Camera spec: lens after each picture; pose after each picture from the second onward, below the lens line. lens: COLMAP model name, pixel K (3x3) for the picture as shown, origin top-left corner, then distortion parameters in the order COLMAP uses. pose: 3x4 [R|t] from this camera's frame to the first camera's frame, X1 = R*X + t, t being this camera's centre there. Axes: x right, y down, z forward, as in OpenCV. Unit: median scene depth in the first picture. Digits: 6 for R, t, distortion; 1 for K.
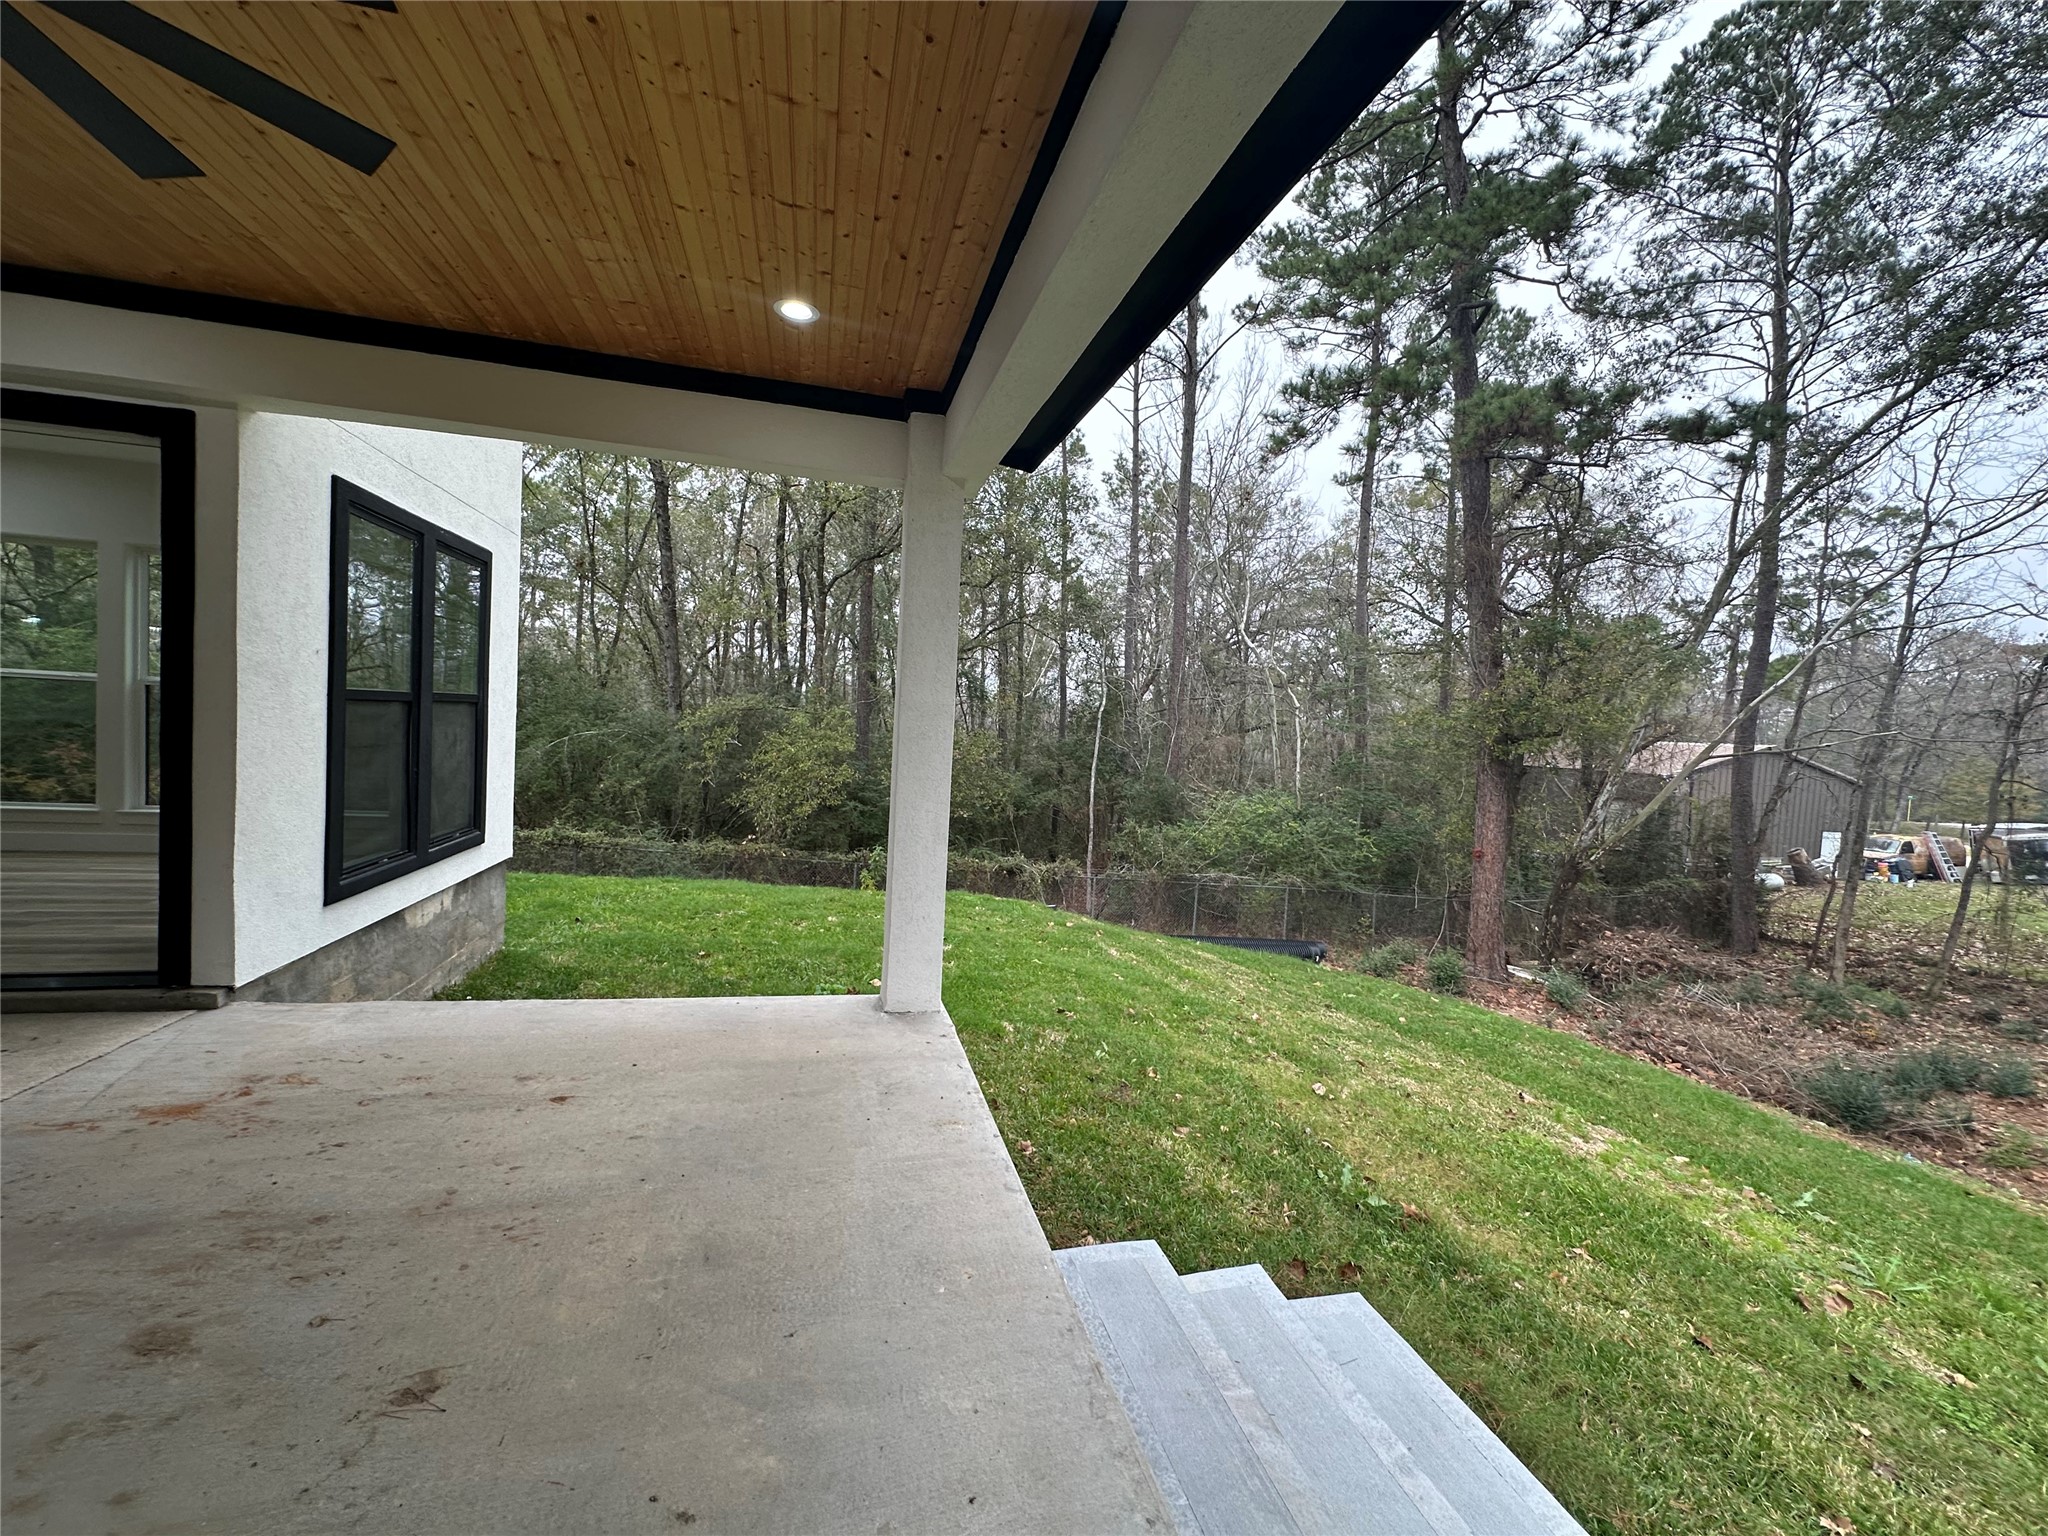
lens RADIAL K [[815.5, 0, 1018.8], [0, 815.5, 772.4], [0, 0, 1]] dist [0.001294, 0.000313]
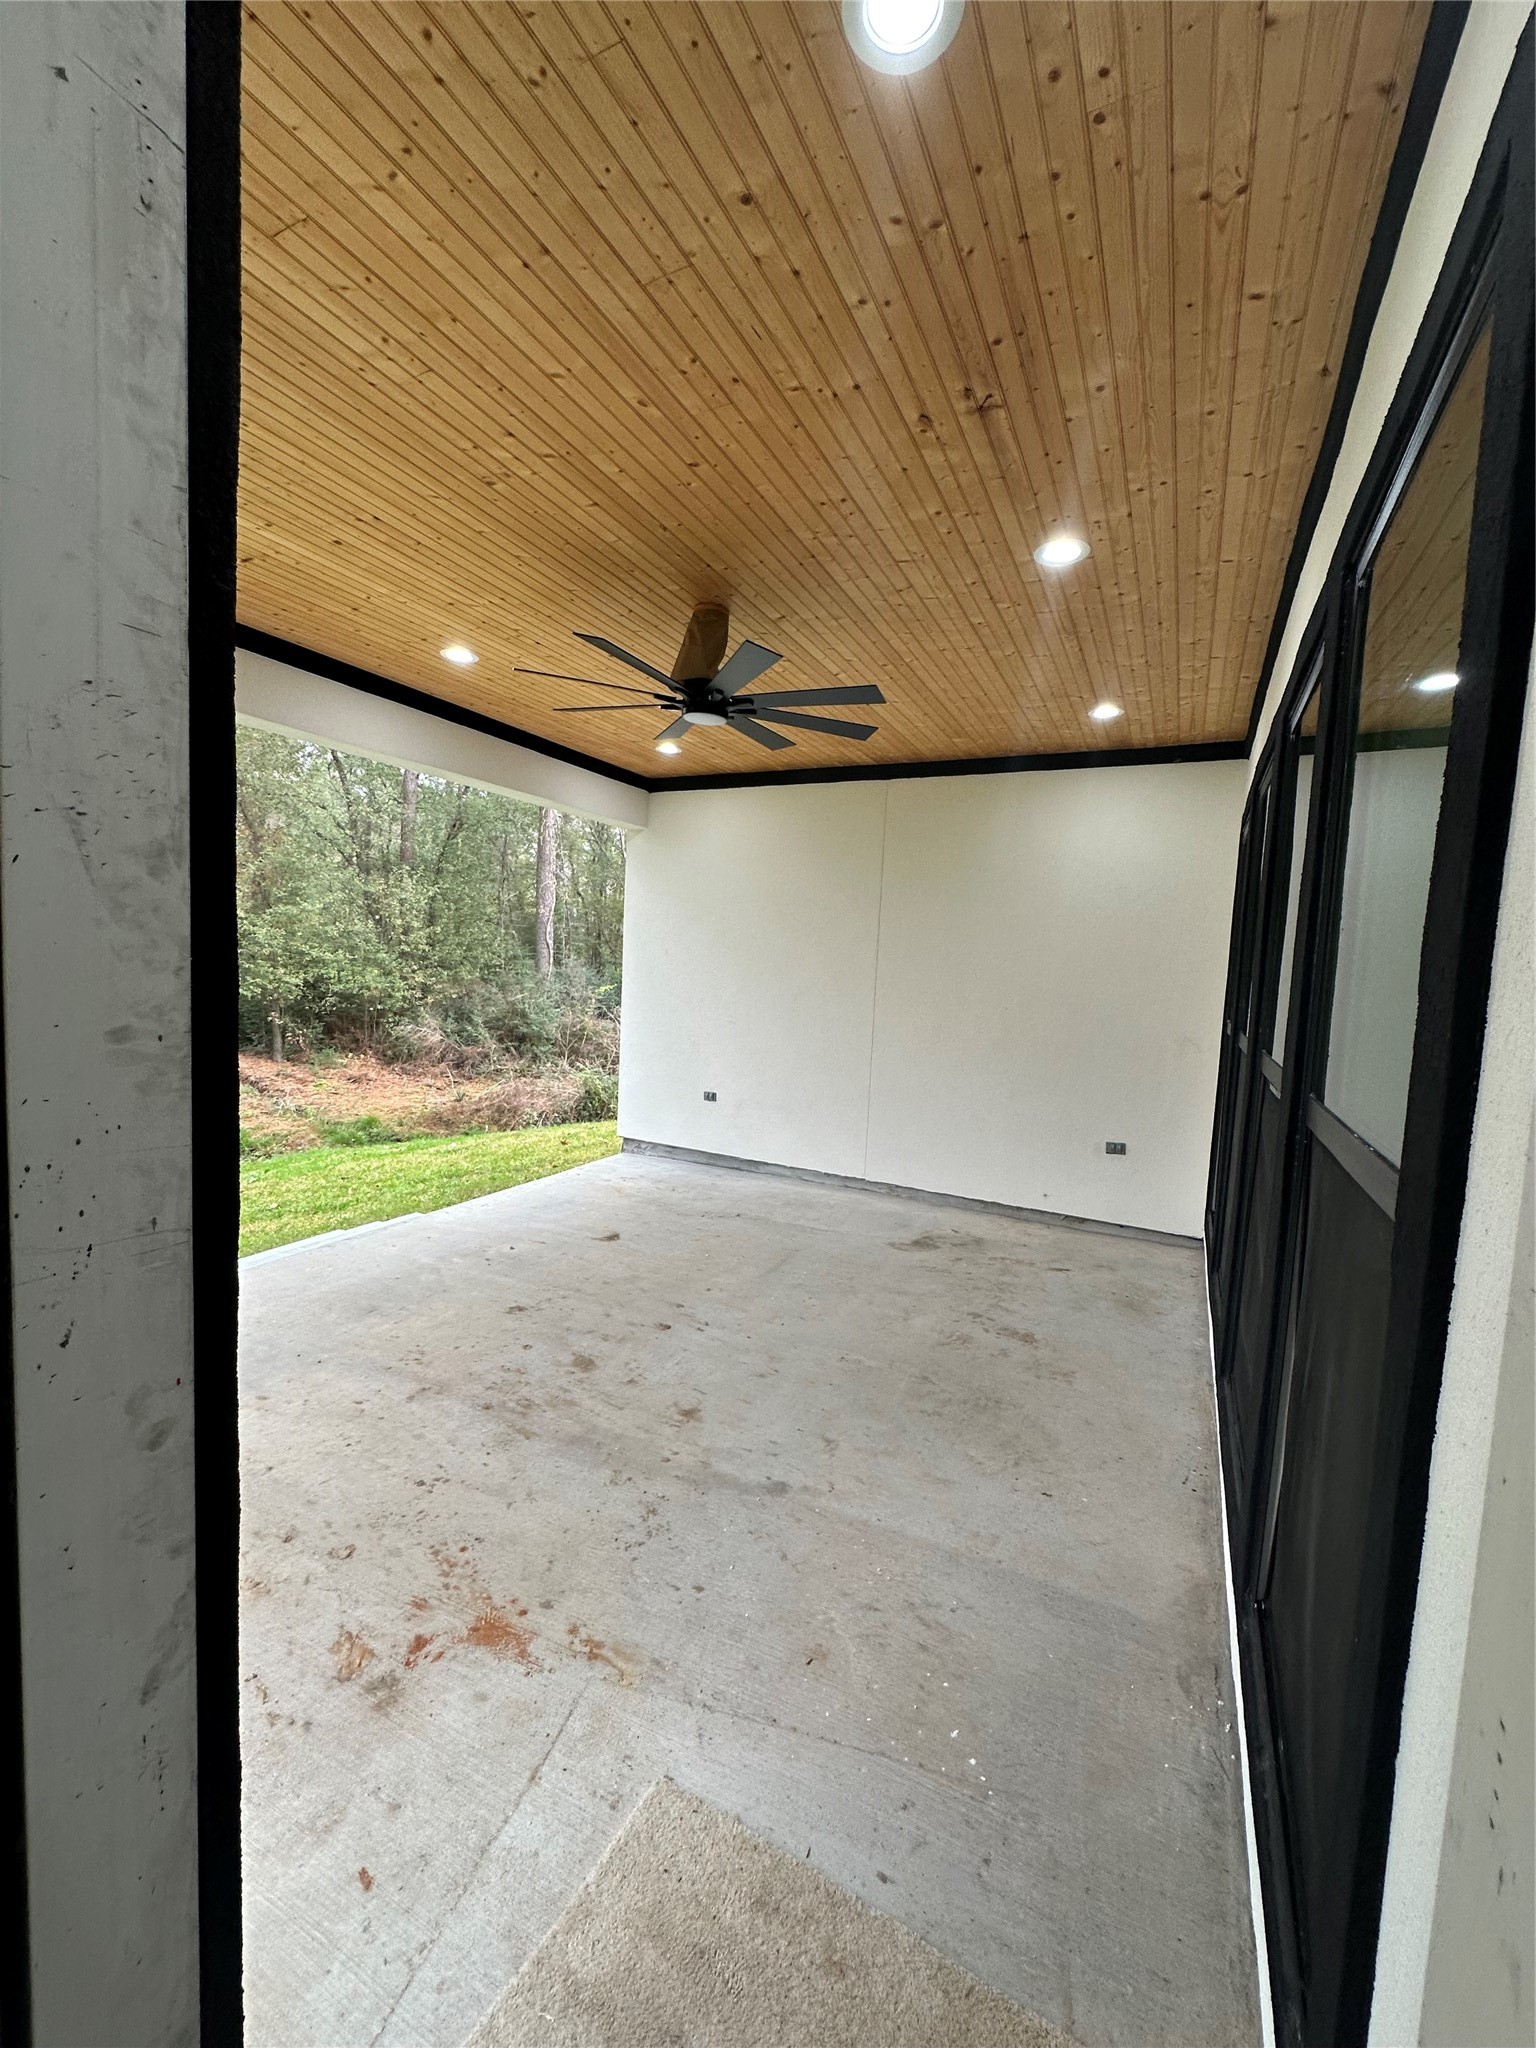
lens RADIAL K [[815.5, 0, 773.5], [0, 815.5, 1008.4], [0, 0, 1]] dist [0.001294, 0.000313]
pose [[-0.753344, -0.130705, 0.644506, -2.009522], [-0.056928, 0.989332, 0.134094, -0.293751], [-0.655158, 0.064328, -0.752749, 1.683985]]
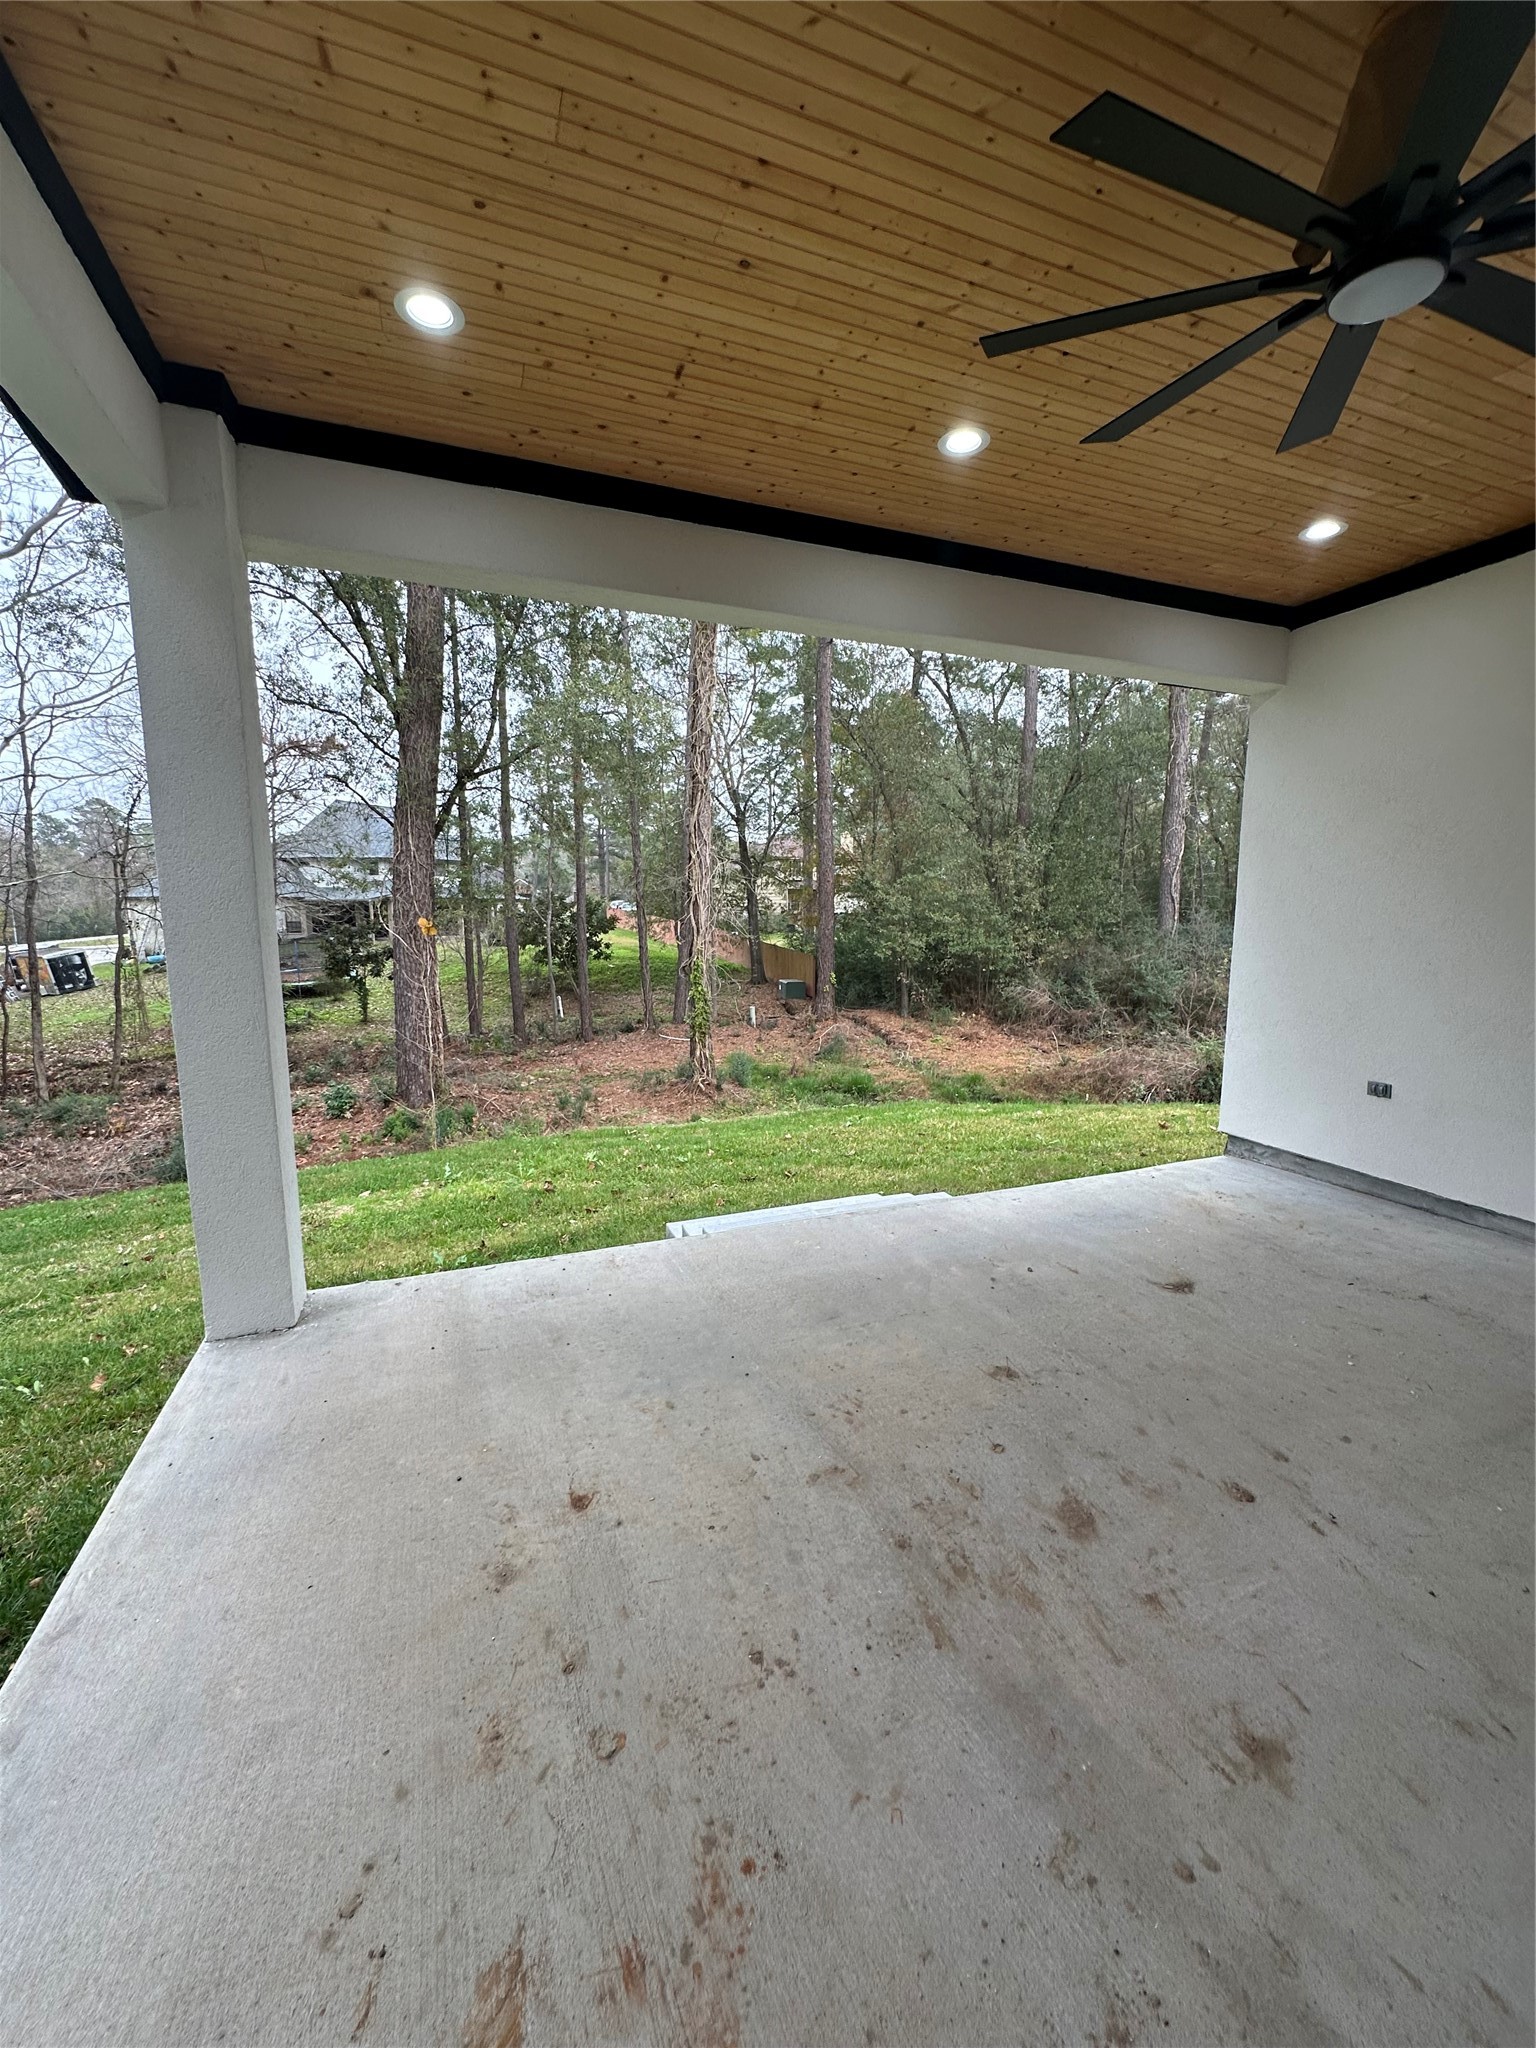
lens RADIAL K [[815.5, 0, 773.9], [0, 815.5, 1027.2], [0, 0, 1]] dist [0.001294, 0.000313]
pose [[-0.129452, -0.196434, 0.971934, -1.590801], [0.045110, 0.978000, 0.203668, -0.155745], [-0.990559, 0.070209, -0.117743, 1.222920]]
